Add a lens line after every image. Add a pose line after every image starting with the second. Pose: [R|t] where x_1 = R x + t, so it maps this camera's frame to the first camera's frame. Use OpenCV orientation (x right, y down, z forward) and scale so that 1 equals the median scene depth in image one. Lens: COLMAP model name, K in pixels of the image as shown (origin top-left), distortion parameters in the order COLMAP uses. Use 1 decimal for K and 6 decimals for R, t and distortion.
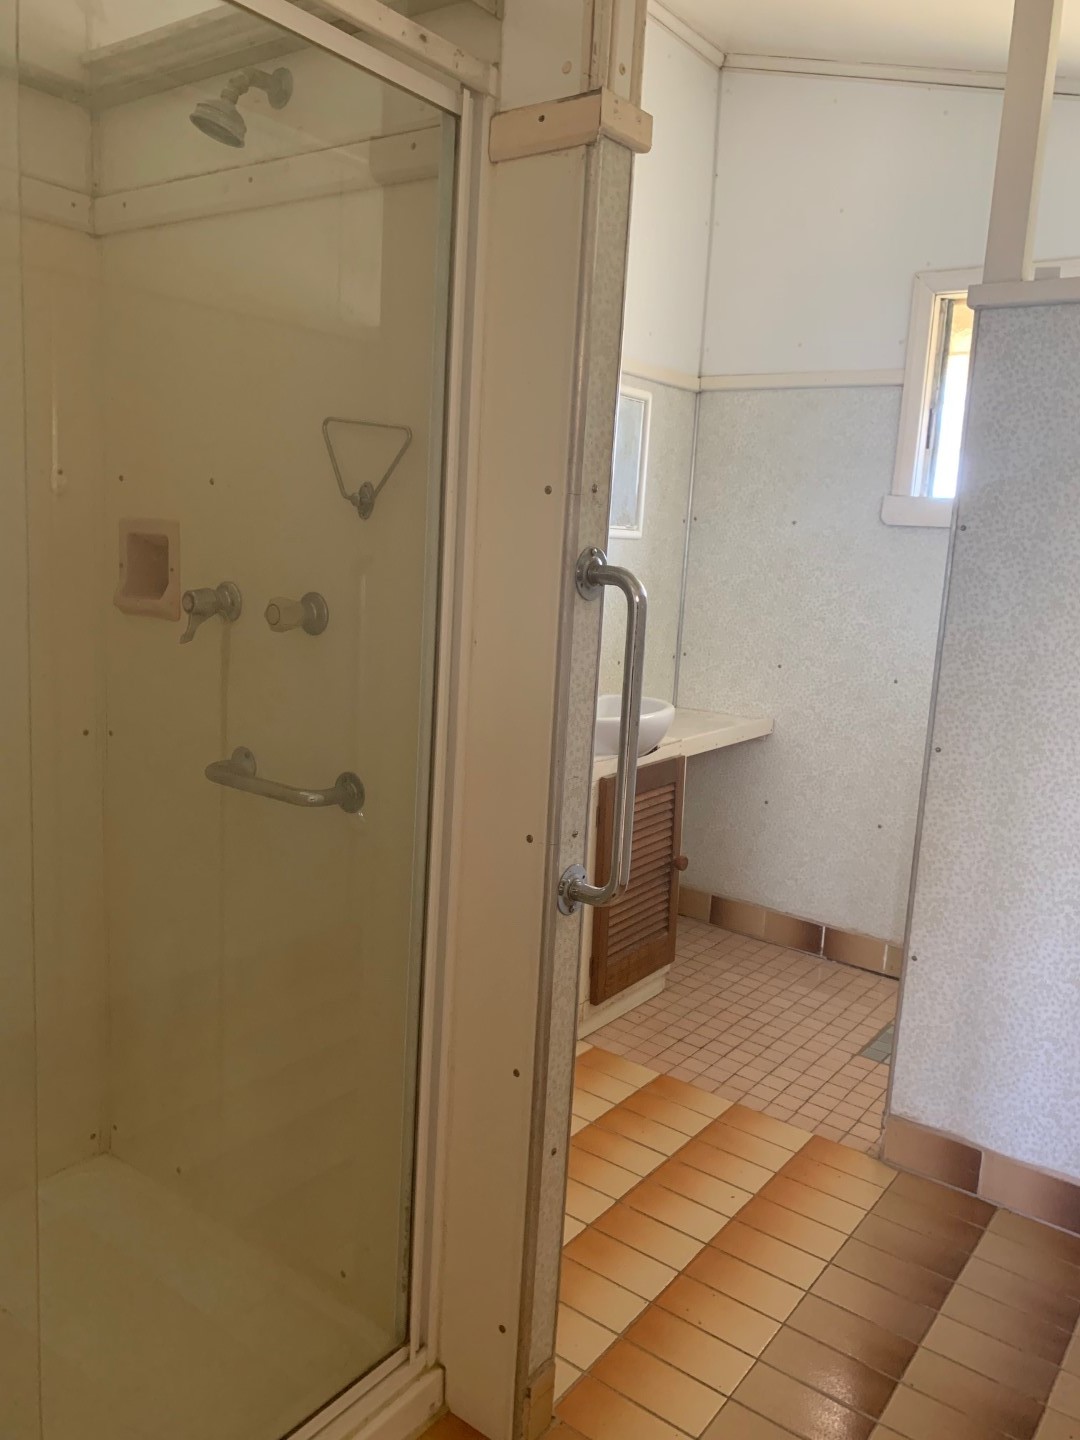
lens RADIAL K [[1083.7, 0, 542.7], [0, 1083.7, 724.9], [0, 0, 1]] dist [-0.031201, -0.001232]
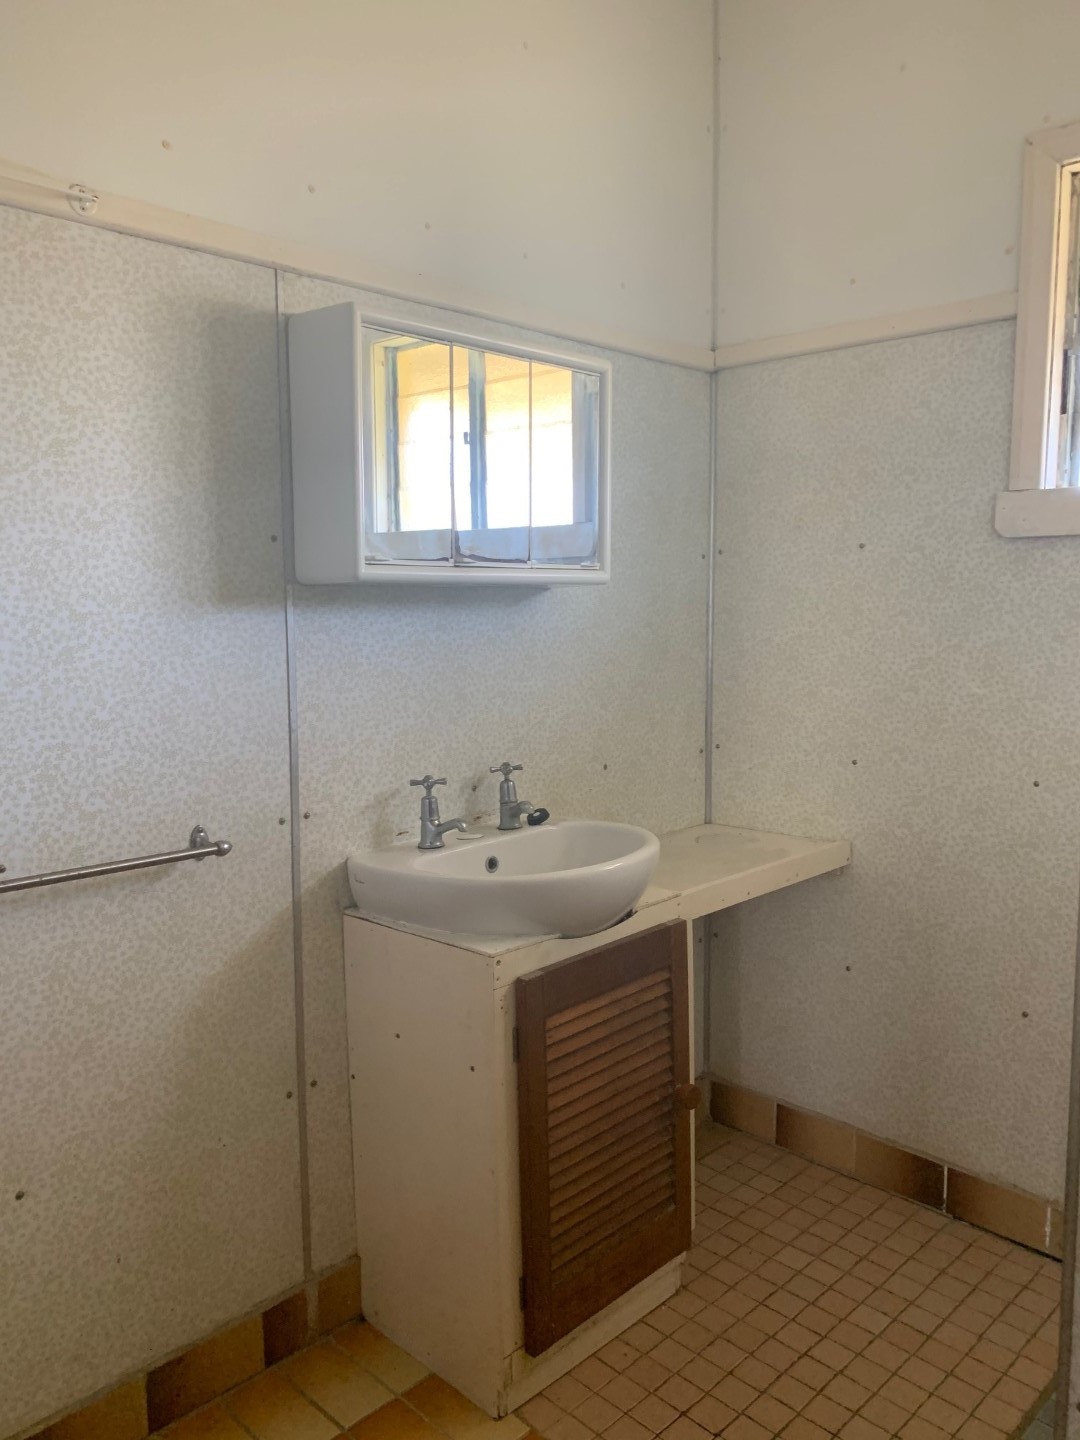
lens RADIAL K [[1083.7, 0, 535.0], [0, 1083.7, 712.3], [0, 0, 1]] dist [-0.031201, -0.001232]
pose [[0.988893, -0.043757, -0.142040, 0.127787], [0.033228, 0.996579, -0.075673, -0.043561], [0.144865, 0.070113, 0.986964, 0.334472]]
